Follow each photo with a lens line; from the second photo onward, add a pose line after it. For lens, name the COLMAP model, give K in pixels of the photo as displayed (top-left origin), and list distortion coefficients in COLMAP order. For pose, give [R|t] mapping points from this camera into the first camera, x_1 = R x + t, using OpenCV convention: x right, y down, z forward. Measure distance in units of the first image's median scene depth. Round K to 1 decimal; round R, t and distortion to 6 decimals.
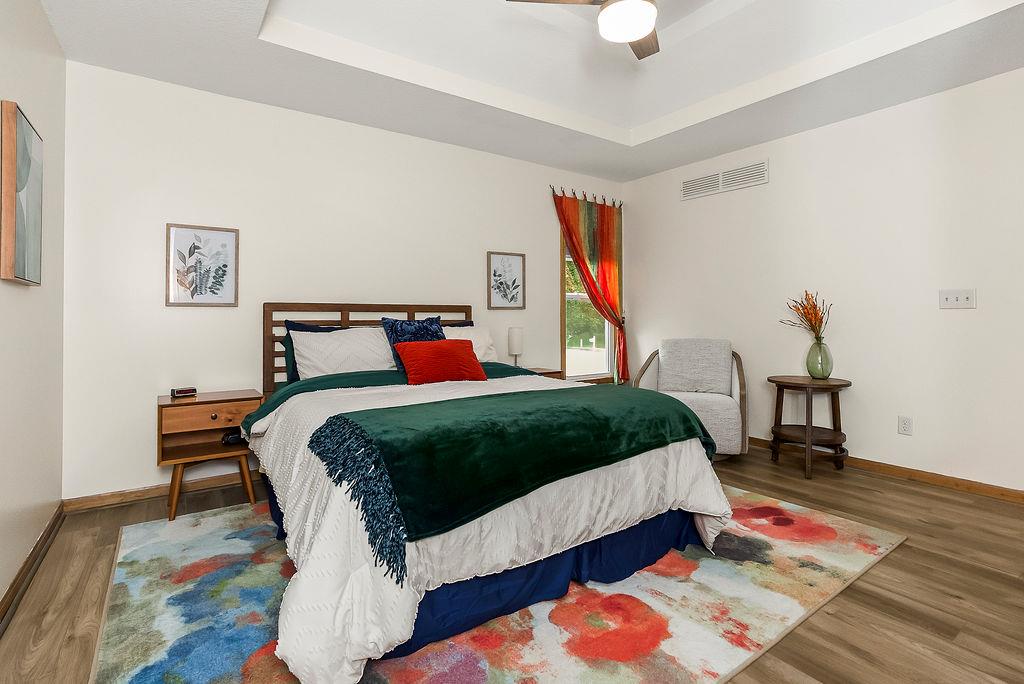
lens RADIAL K [[472.7, 0, 507.9], [0, 472.7, 314.5], [0, 0, 1]] dist [-0.040072, 0.017334]
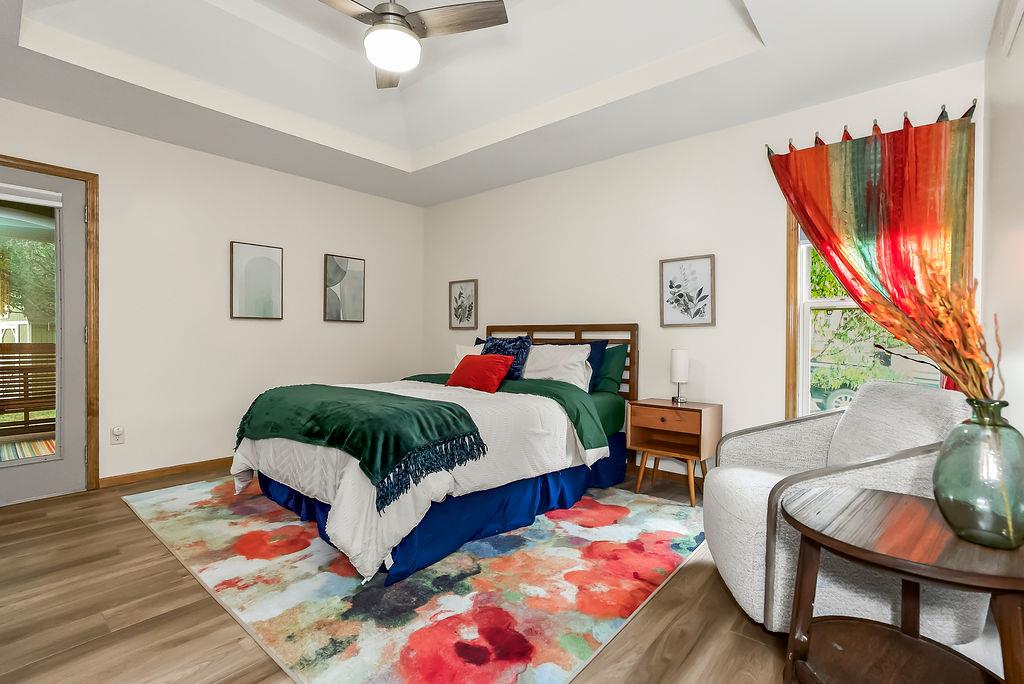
lens RADIAL K [[472.7, 0, 533.4], [0, 472.7, 347.5], [0, 0, 1]] dist [-0.040072, 0.017334]
pose [[0.290221, 0.025917, -0.956609, 0.707184], [0.001264, 0.999622, 0.027466, 0.001824], [0.956959, -0.009180, 0.290078, 0.518310]]
